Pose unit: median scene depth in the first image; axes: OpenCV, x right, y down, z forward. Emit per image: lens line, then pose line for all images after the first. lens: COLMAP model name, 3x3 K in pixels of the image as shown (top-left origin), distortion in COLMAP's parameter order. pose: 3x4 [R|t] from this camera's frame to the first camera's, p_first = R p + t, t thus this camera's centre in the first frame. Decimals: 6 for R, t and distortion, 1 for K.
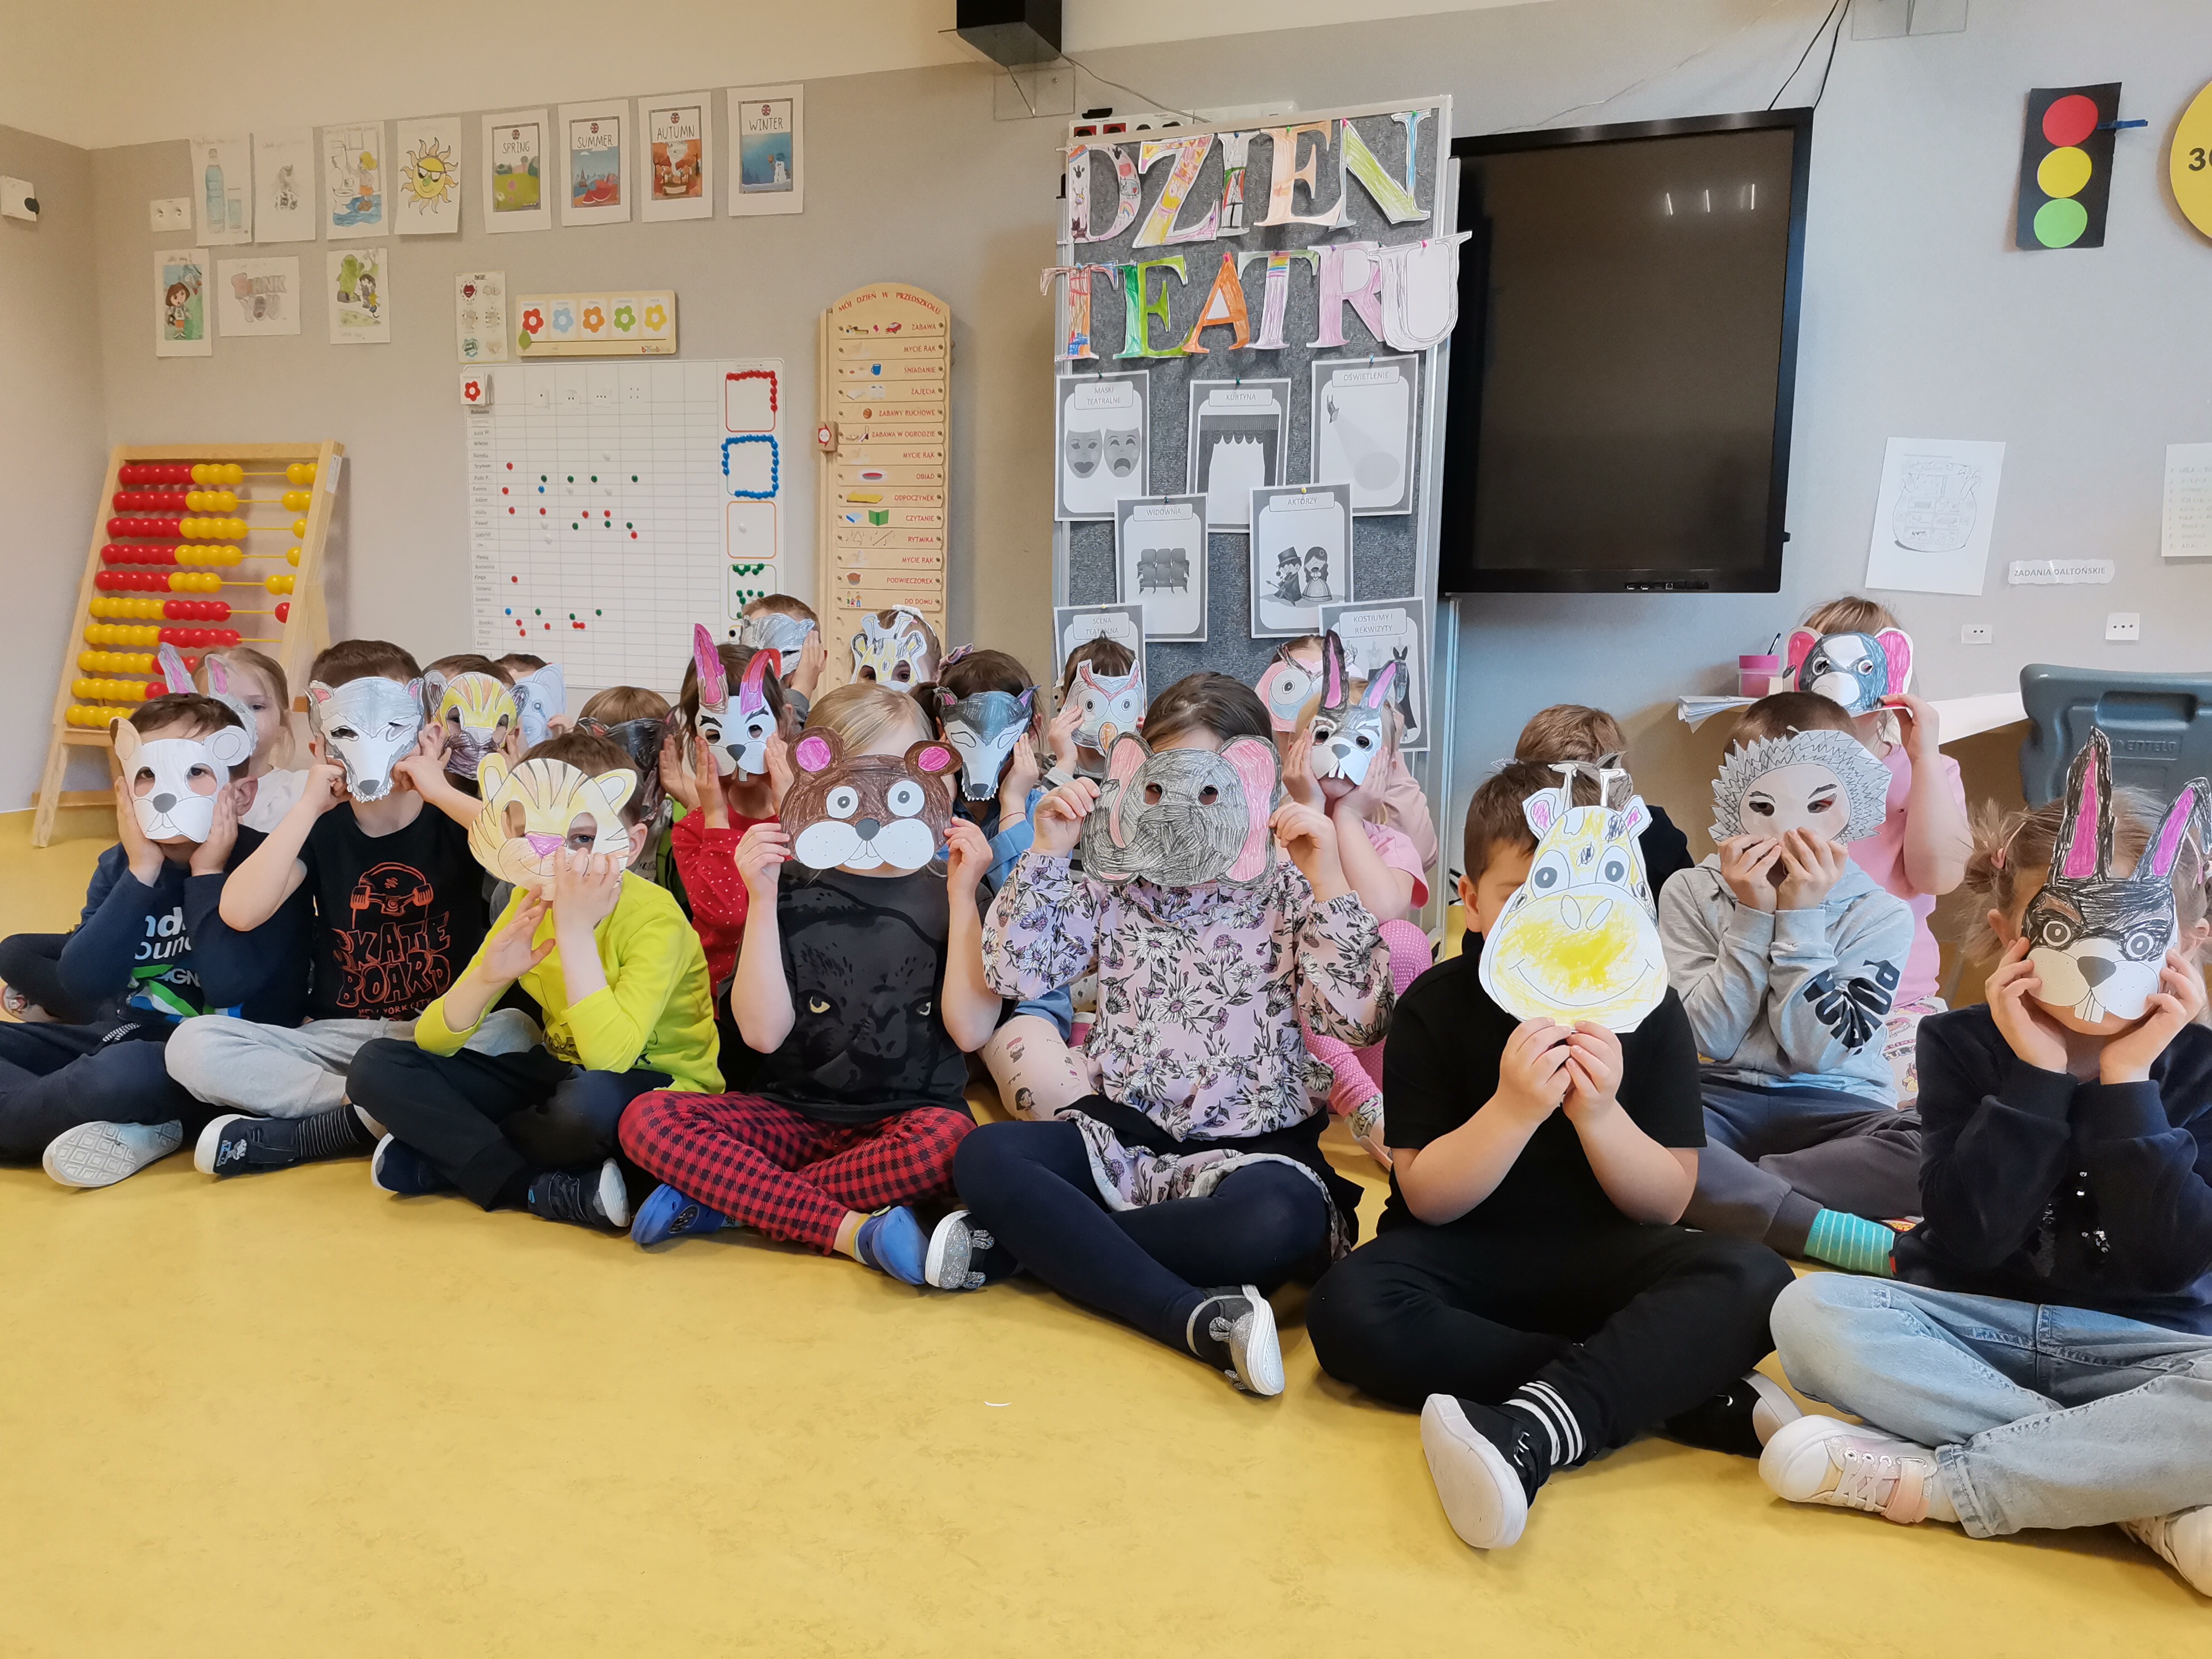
lens RADIAL K [[1640.7, 0, 1098.7], [0, 1640.7, 843.1], [0, 0, 1]] dist [0.045840, -0.049085]
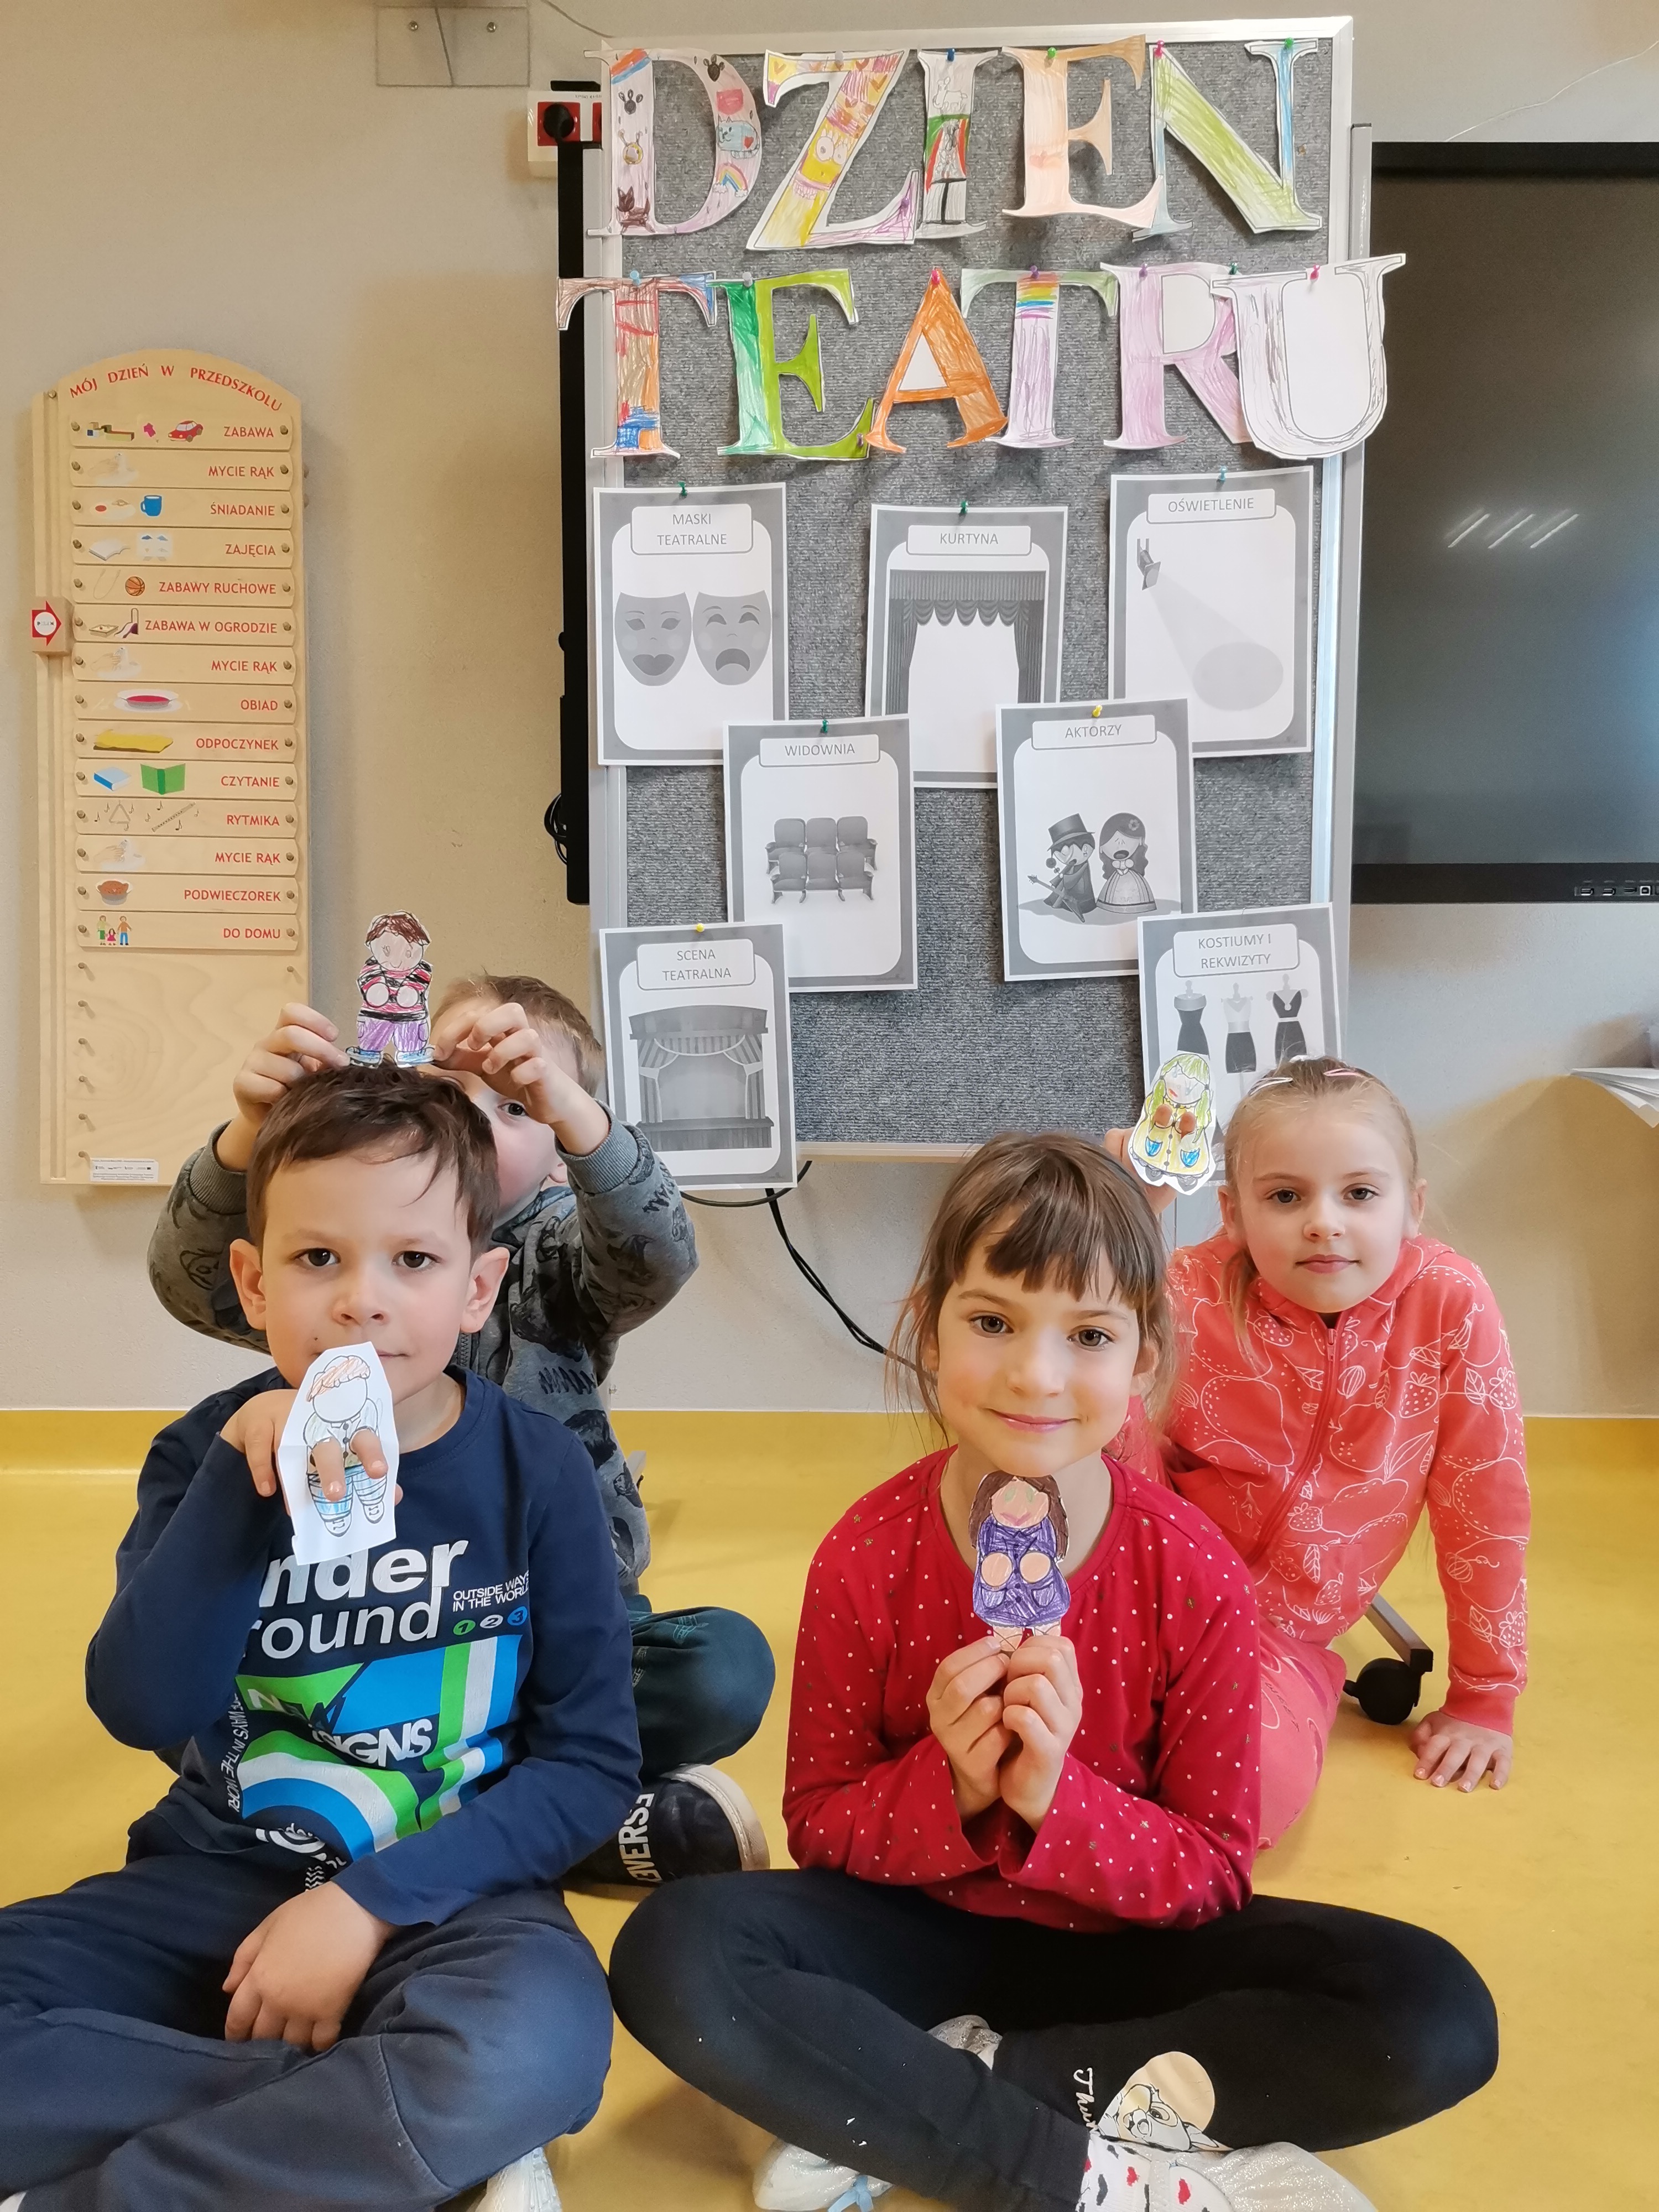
lens RADIAL K [[1640.7, 0, 819.4], [0, 1640.7, 1102.8], [0, 0, 1]] dist [0.045840, -0.049085]
pose [[0.934483, -0.031966, 0.354569, -0.154810], [0.061003, 0.995608, -0.071019, -0.051279], [-0.350742, 0.087996, 0.932329, 0.525802]]
